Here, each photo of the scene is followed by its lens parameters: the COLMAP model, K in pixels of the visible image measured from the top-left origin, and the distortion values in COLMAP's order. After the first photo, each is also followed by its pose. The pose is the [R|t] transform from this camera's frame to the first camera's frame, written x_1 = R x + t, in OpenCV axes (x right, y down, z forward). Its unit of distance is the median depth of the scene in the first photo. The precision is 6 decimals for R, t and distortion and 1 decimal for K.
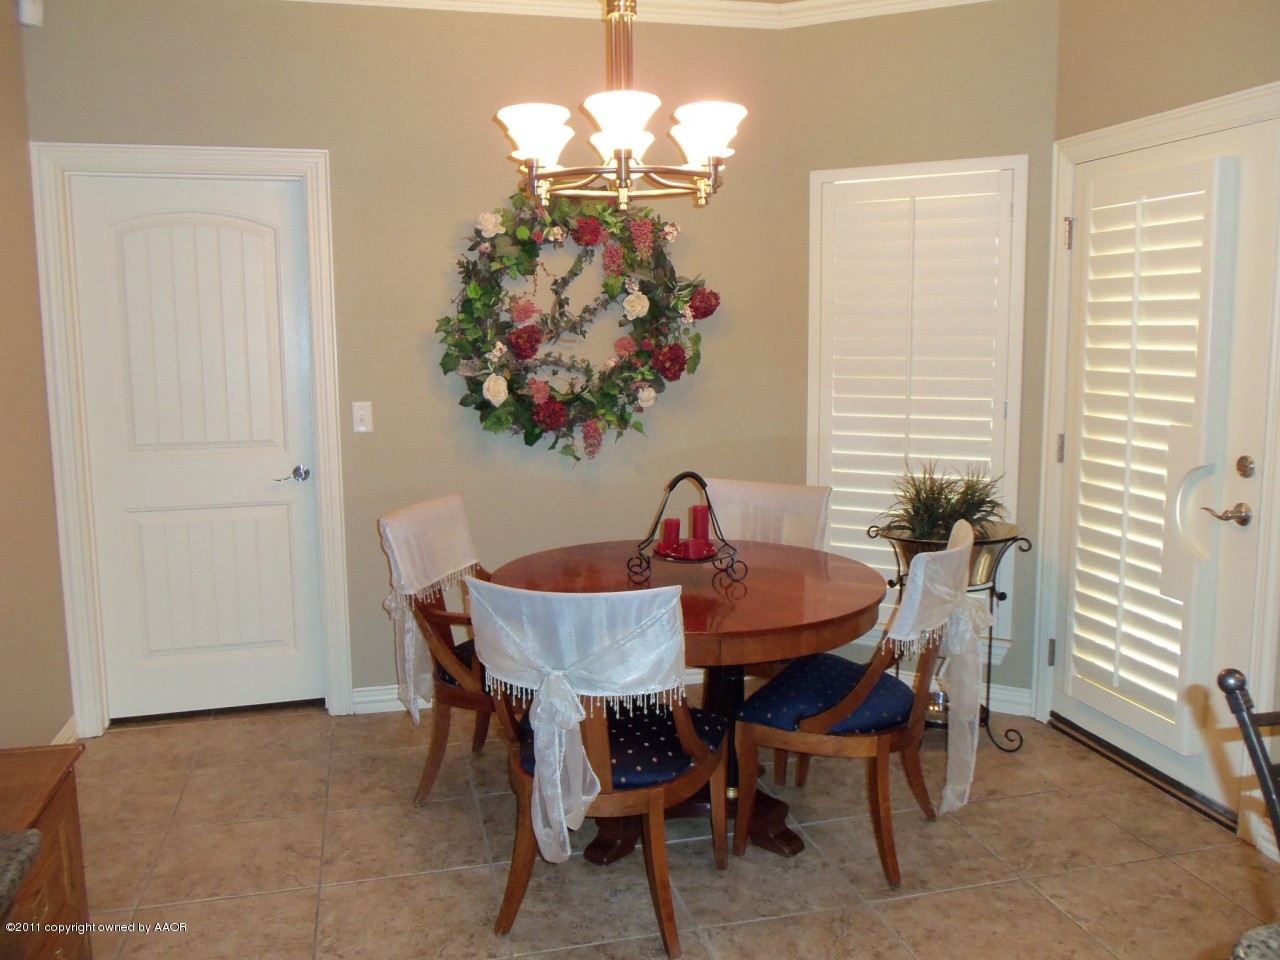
lens RADIAL K [[1057.9, 0, 638.6], [0, 1057.9, 454.9], [0, 0, 1]] dist [-0.041883, 0.008119]
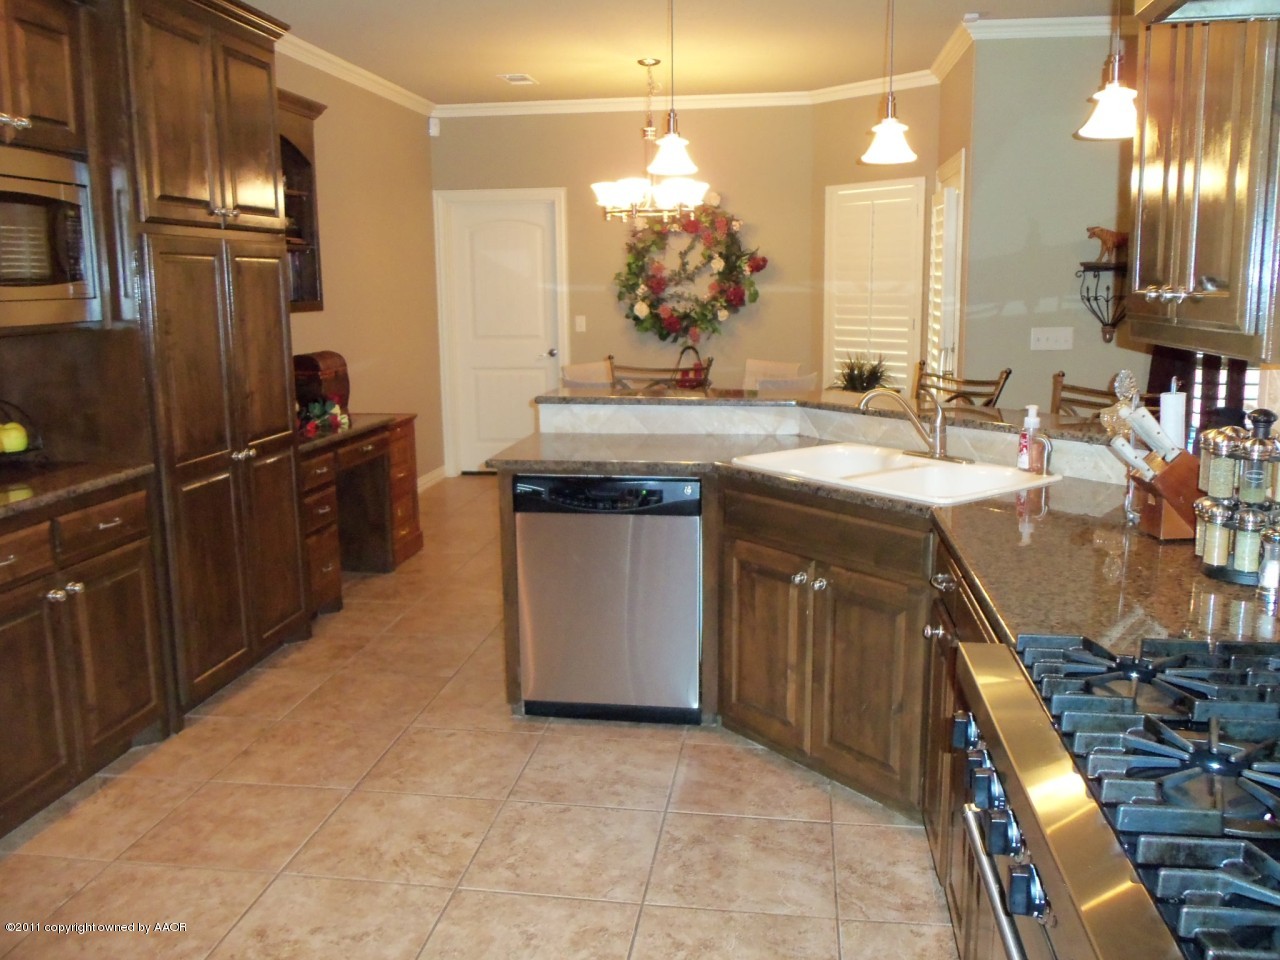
lens RADIAL K [[1057.9, 0, 638.6], [0, 1057.9, 454.9], [0, 0, 1]] dist [-0.041883, 0.008119]
pose [[0.921375, 0.060590, -0.383922, 0.596628], [-0.045070, 0.997766, 0.049302, 0.103864], [0.386052, -0.028122, 0.922048, -0.761527]]
